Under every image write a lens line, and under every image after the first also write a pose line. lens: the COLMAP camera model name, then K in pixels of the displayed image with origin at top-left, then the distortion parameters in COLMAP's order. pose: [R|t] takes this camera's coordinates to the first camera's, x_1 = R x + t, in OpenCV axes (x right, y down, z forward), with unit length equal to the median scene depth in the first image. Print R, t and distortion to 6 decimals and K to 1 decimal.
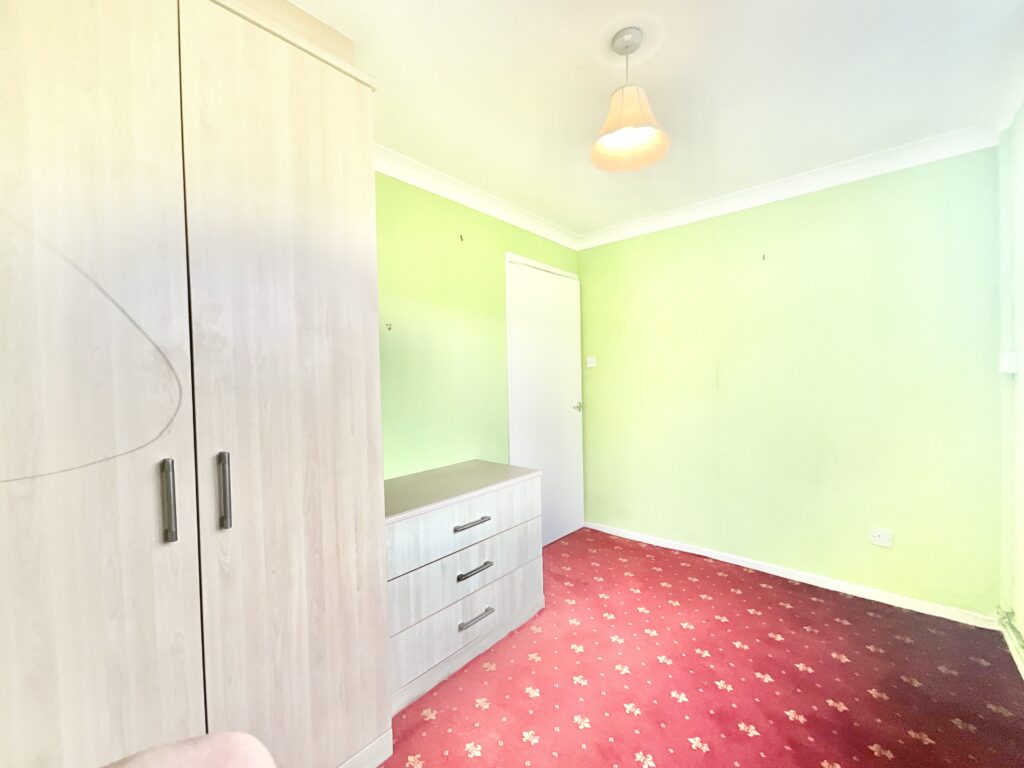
lens RADIAL K [[415.0, 0, 514.1], [0, 415.0, 387.5], [0, 0, 1]] dist [-0.002102, -0.000542]
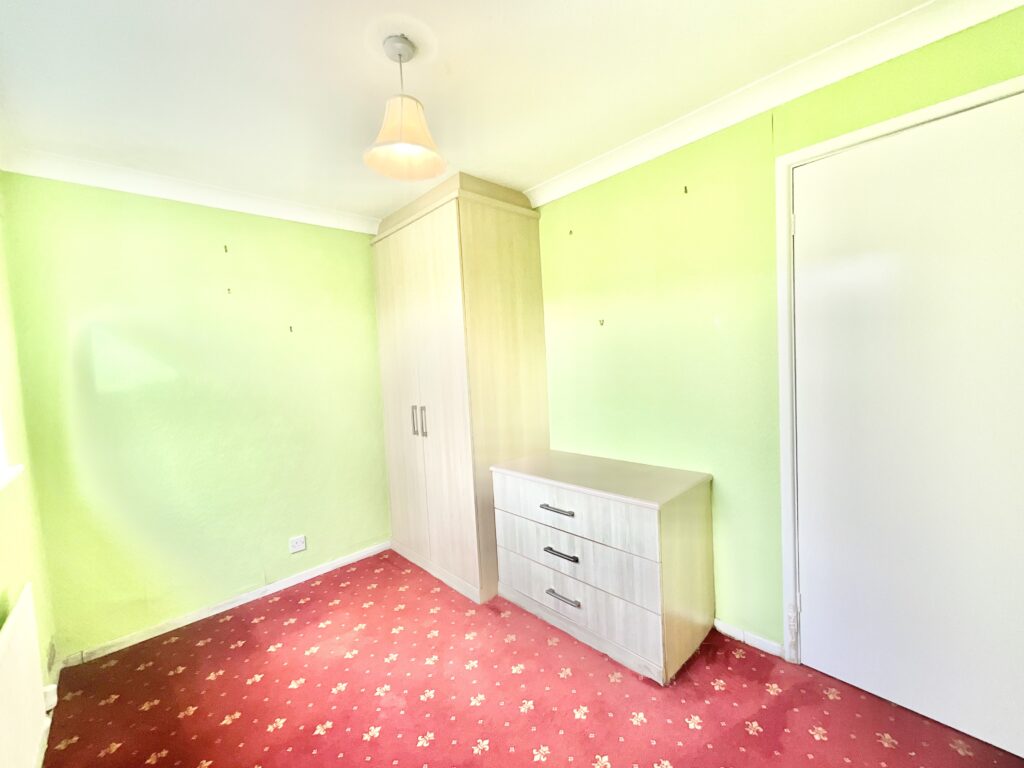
lens RADIAL K [[415.0, 0, 514.1], [0, 415.0, 387.5], [0, 0, 1]] dist [-0.002102, -0.000542]
pose [[-0.097865, 0.081185, -0.991883, 0.956127], [0.027787, 0.996501, 0.078821, -0.078984], [0.994812, -0.019847, -0.099778, 0.998073]]
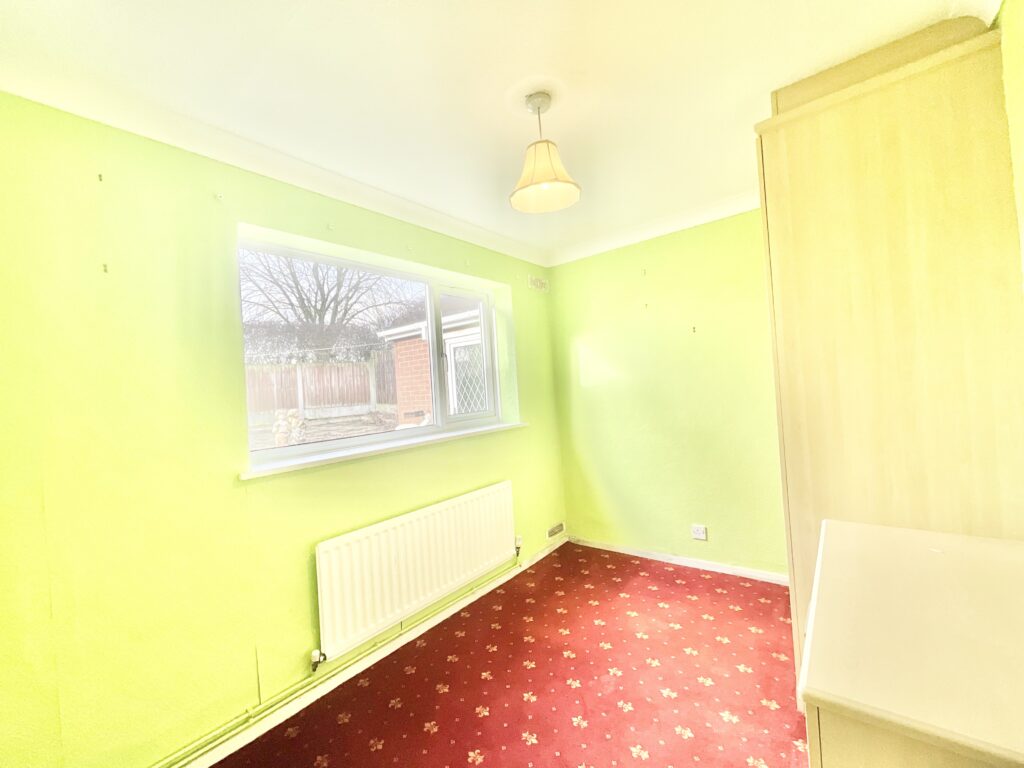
lens RADIAL K [[416.9, 0, 517.9], [0, 416.9, 384.9], [0, 0, 1]] dist [-0.001135, -0.000214]
pose [[-0.995631, 0.081305, -0.045925, 0.341470], [0.080549, 0.996587, 0.018084, -0.065731], [0.047239, 0.014306, -0.998781, 1.583693]]
